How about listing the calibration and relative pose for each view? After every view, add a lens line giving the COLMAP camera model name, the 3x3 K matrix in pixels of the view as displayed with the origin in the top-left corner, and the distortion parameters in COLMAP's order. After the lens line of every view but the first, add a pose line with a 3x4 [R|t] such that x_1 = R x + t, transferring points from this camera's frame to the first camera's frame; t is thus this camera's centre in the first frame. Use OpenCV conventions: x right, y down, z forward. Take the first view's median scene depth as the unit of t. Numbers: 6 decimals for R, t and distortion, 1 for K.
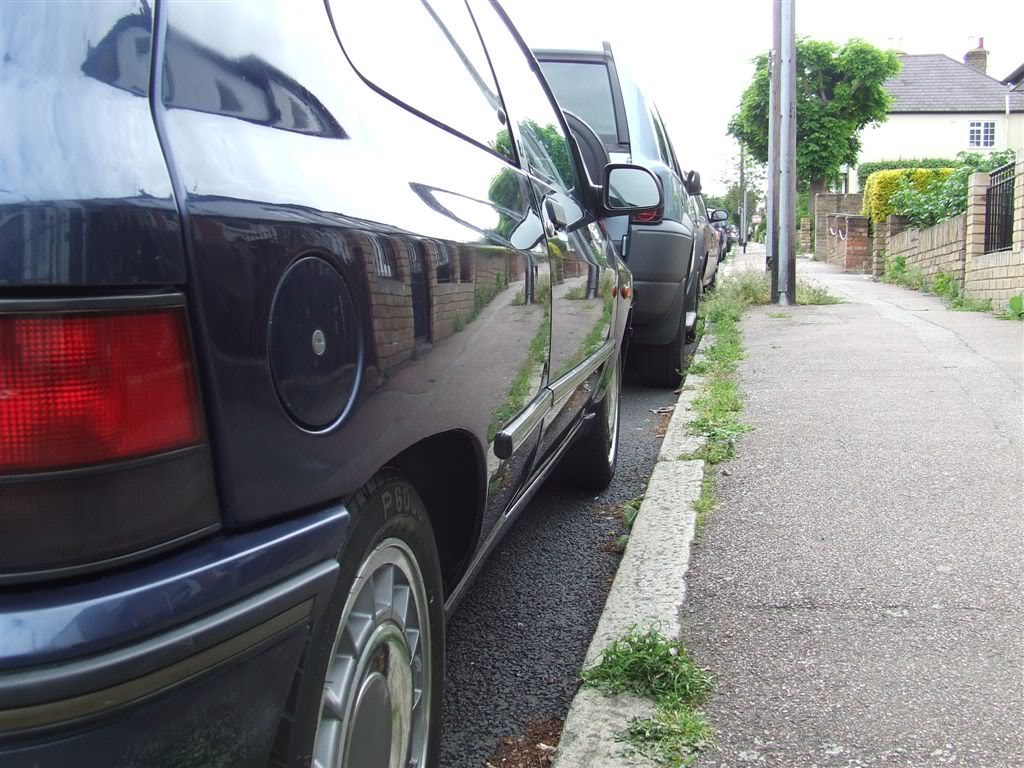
lens RADIAL K [[1126.3, 0, 512.0], [0, 1126.3, 384.0], [0, 0, 1]] dist [-0.107843, 0.150469]
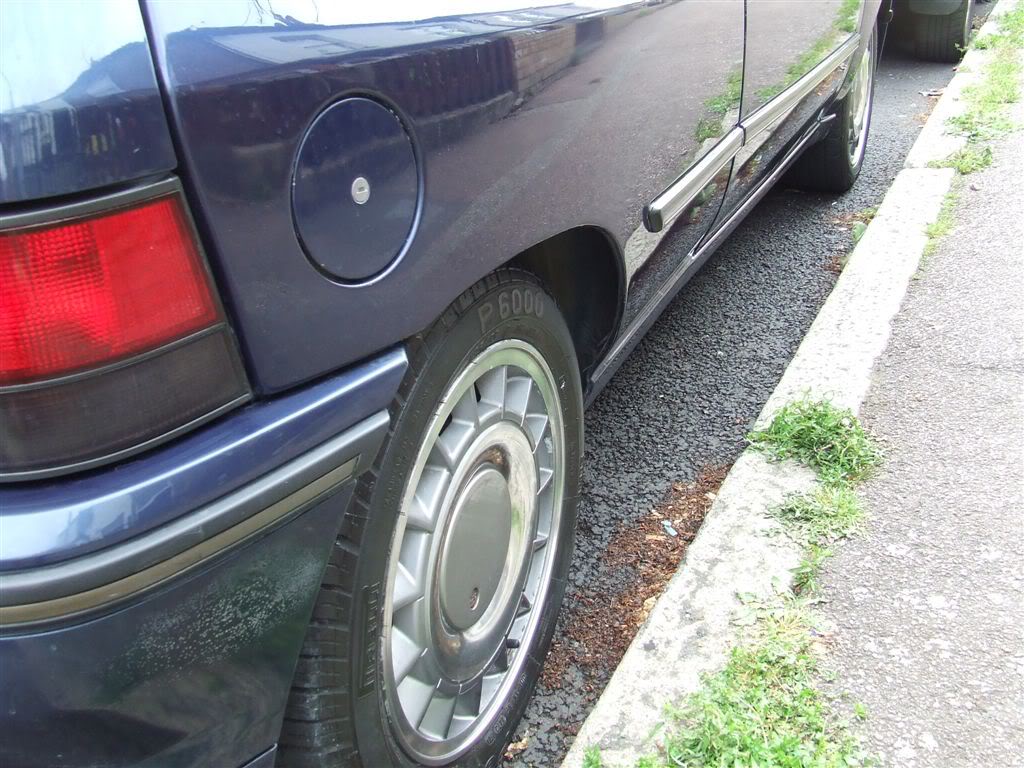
lens RADIAL K [[1126.3, 0, 512.0], [0, 1126.3, 384.0], [0, 0, 1]] dist [-0.107843, 0.150469]
pose [[0.970031, 0.062519, -0.234800, 0.092952], [0.011383, 0.953579, 0.300929, -0.084375], [0.242714, -0.294583, 0.924289, 0.061156]]
